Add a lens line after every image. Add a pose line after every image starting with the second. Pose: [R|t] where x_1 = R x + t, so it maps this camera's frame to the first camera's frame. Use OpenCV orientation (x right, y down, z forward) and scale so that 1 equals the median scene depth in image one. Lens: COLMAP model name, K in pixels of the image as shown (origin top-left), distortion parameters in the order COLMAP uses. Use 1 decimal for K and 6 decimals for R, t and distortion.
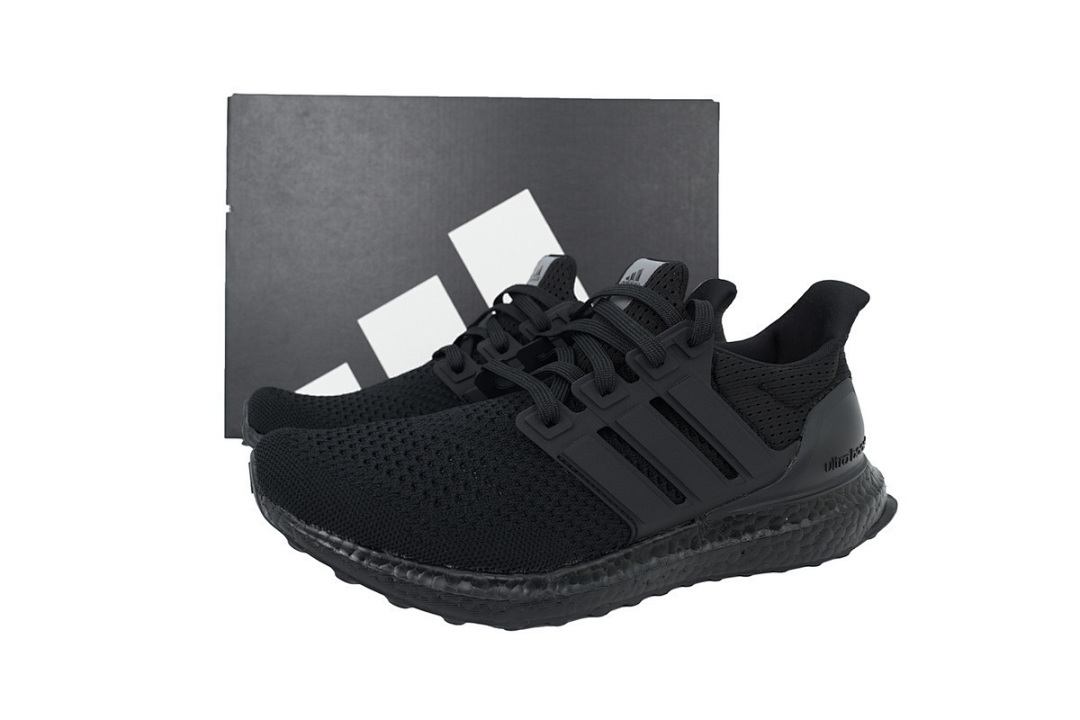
lens RADIAL K [[748.3, 0, 539.1], [0, 748.3, 358.2], [0, 0, 1]] dist [-0.004721, -0.001114]
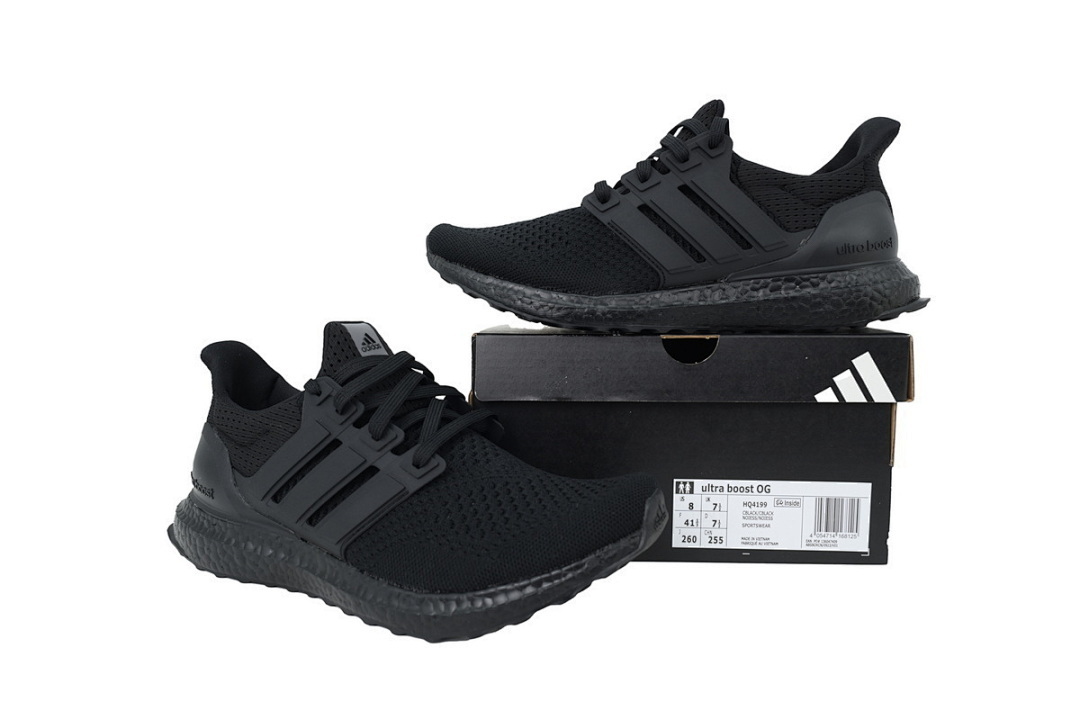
lens RADIAL K [[748.3, 0, 540.8], [0, 748.3, 360.7], [0, 0, 1]] dist [-0.004721, -0.001114]
pose [[0.938998, 0.030446, -0.342574, 0.400804], [-0.023653, 0.999432, 0.023993, 0.358649], [0.343110, -0.014426, 0.939185, -0.421417]]
